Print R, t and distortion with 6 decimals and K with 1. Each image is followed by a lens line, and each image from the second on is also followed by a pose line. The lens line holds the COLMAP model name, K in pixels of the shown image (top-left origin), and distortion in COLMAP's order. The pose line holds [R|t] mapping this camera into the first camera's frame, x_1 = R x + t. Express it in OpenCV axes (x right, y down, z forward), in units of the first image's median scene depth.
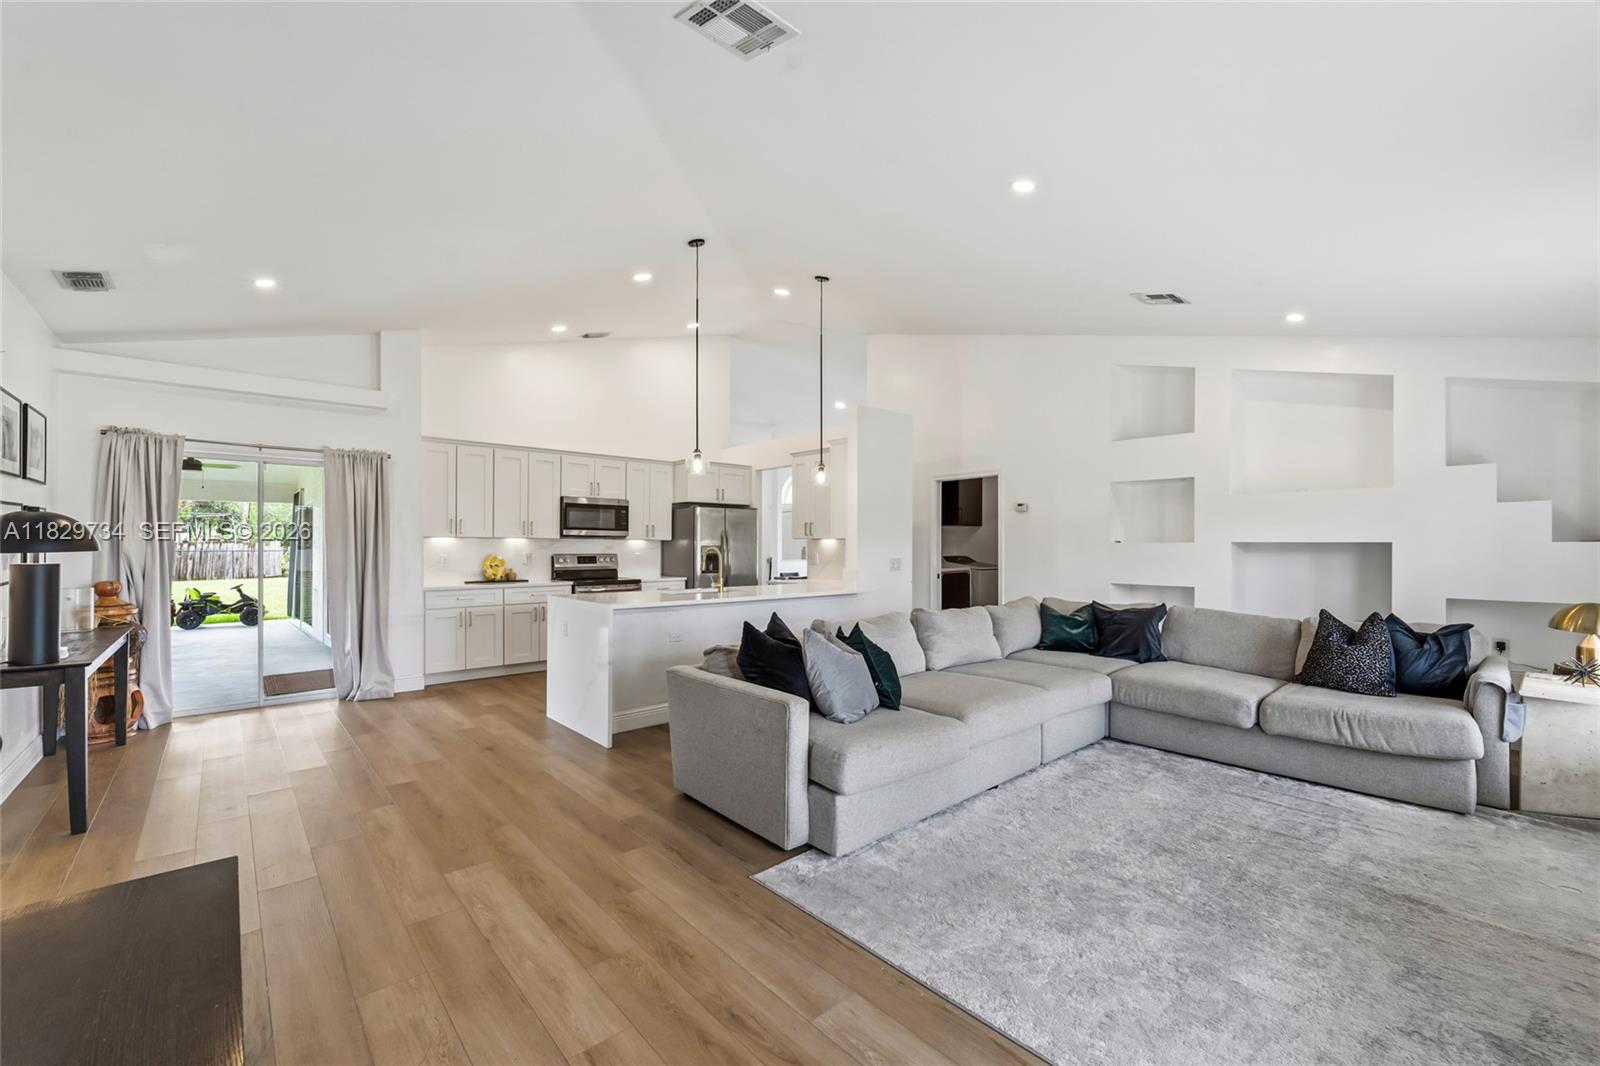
lens RADIAL K [[657.3, 0, 802.3], [0, 657.3, 541.1], [0, 0, 1]] dist [-0.000312, -0.000004]
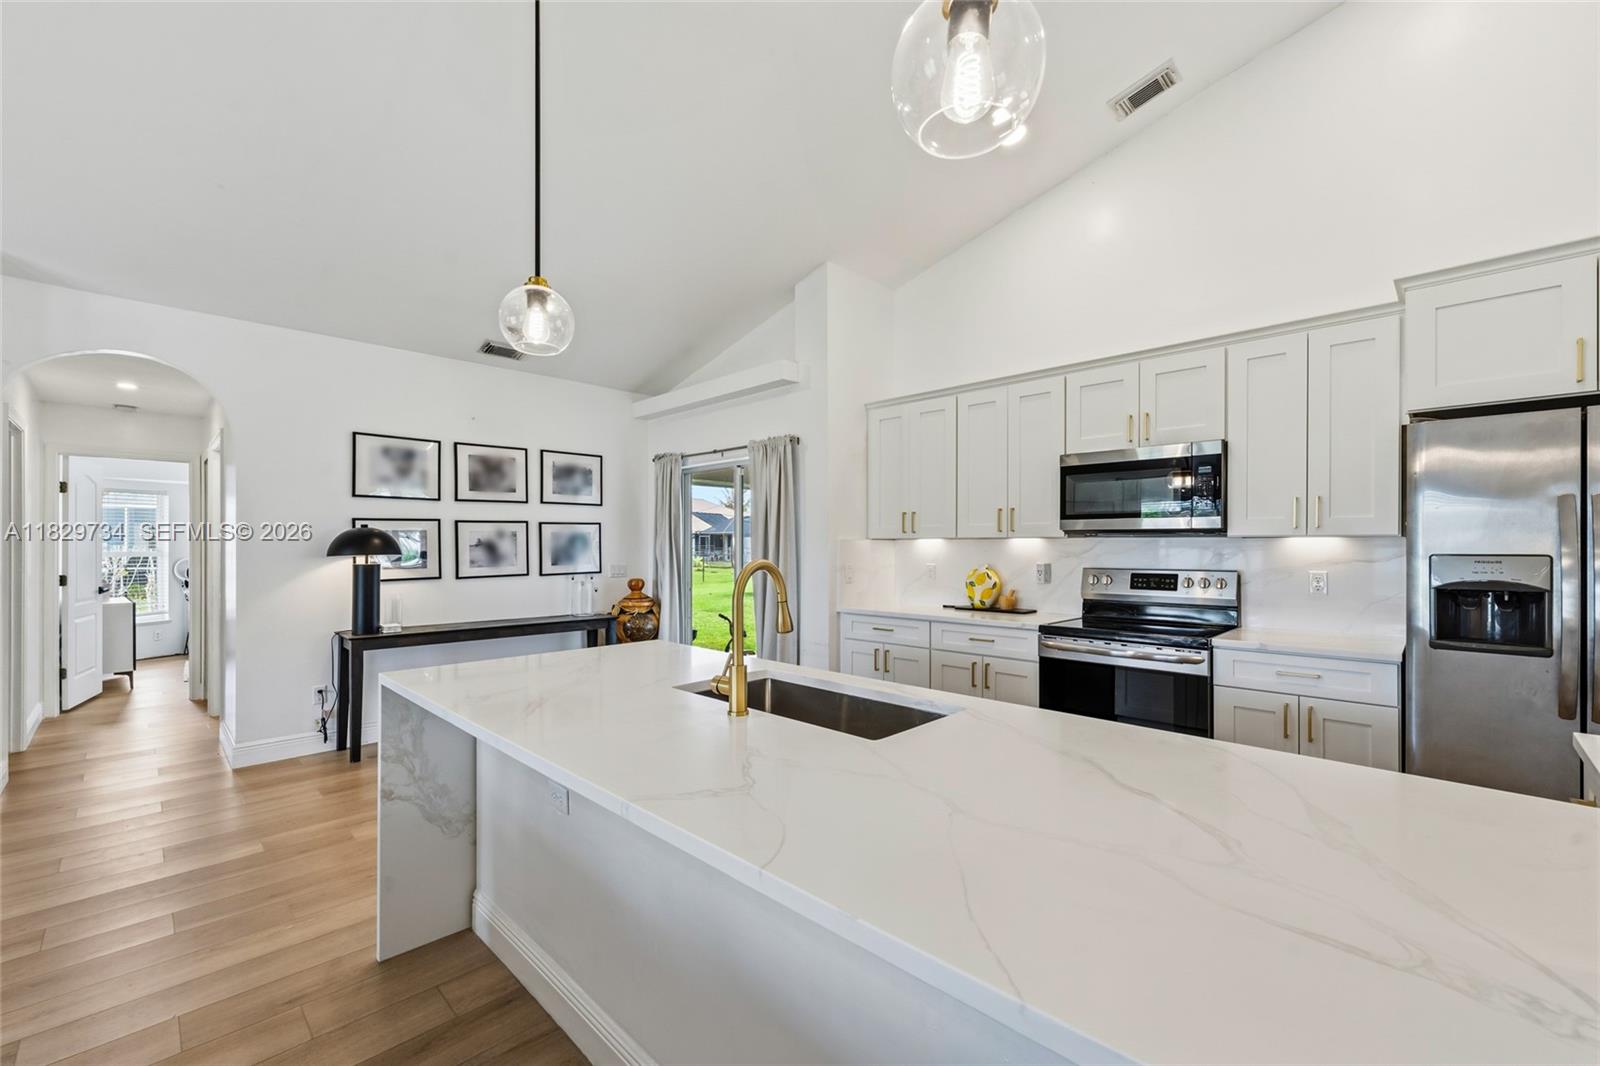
lens RADIAL K [[657.3, 0, 799.7], [0, 657.3, 544.1], [0, 0, 1]] dist [-0.000312, -0.000004]
pose [[0.053172, -0.007314, -0.998559, 0.134202], [0.006593, 0.999954, -0.006973, 0.003461], [0.998564, -0.006212, 0.053218, 0.765379]]
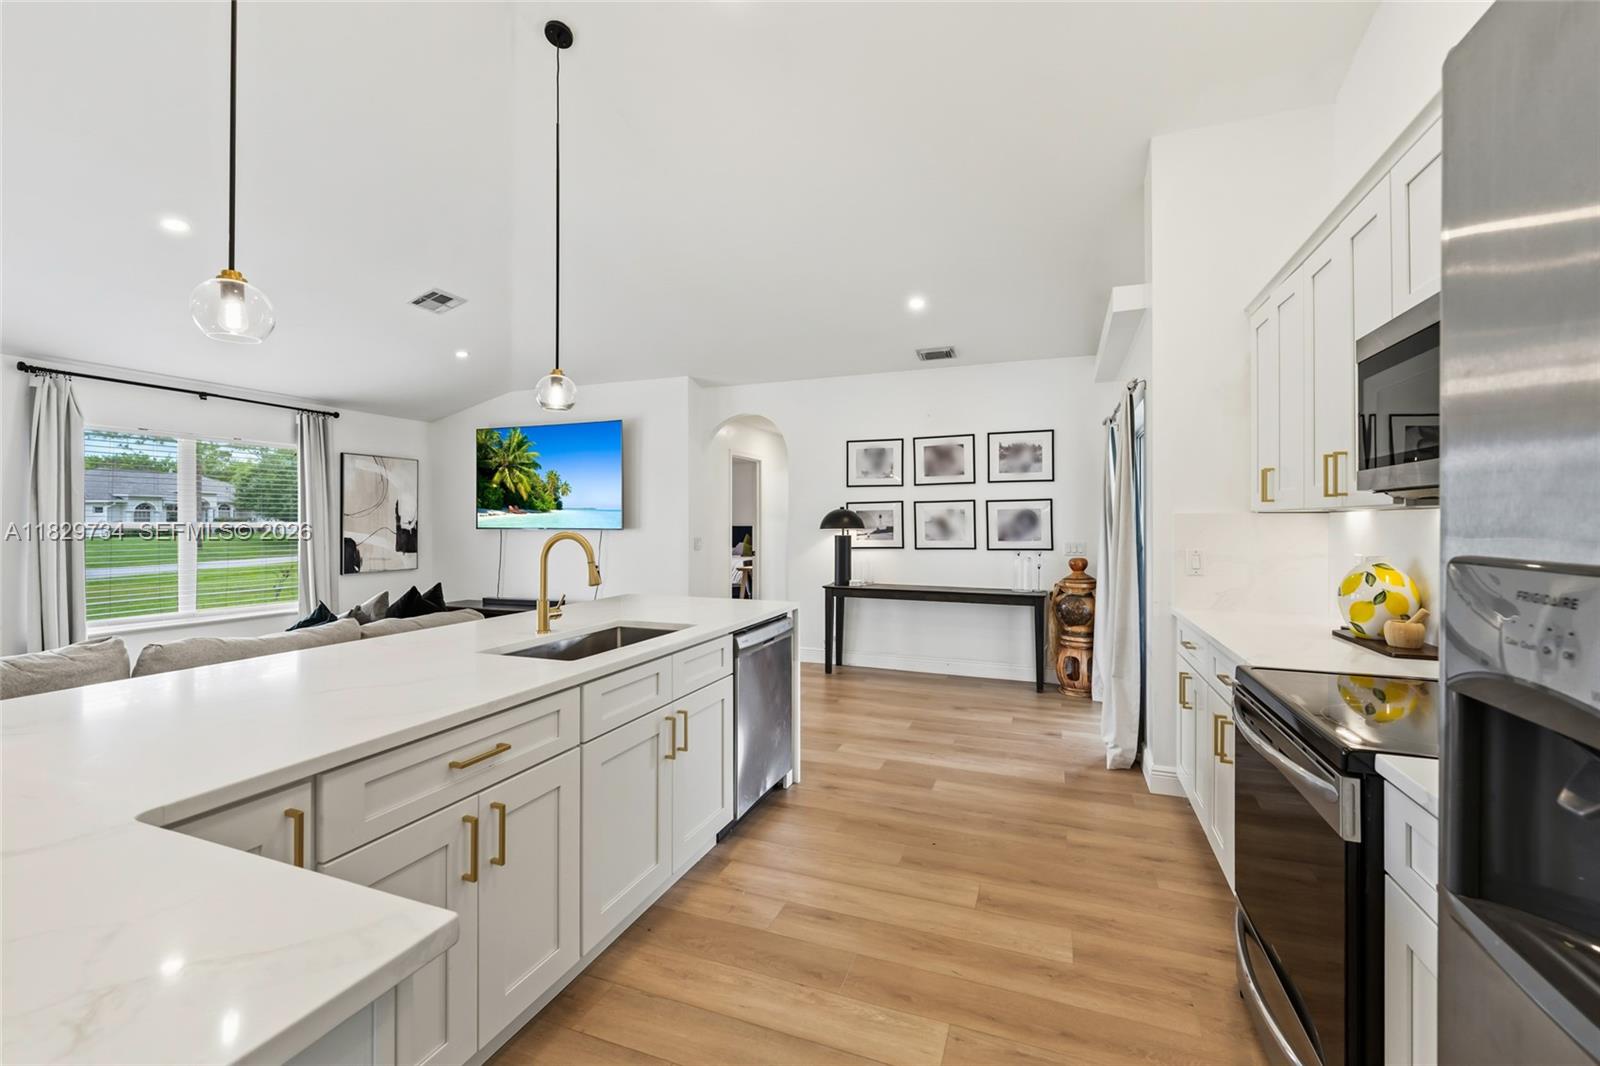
lens RADIAL K [[657.3, 0, 799.9], [0, 657.3, 524.8], [0, 0, 1]] dist [-0.000312, -0.000004]
pose [[-0.887803, -0.003326, -0.460211, -0.049069], [-0.001823, 0.999991, -0.003710, 0.004502], [0.460220, -0.002455, -0.887802, 1.109733]]
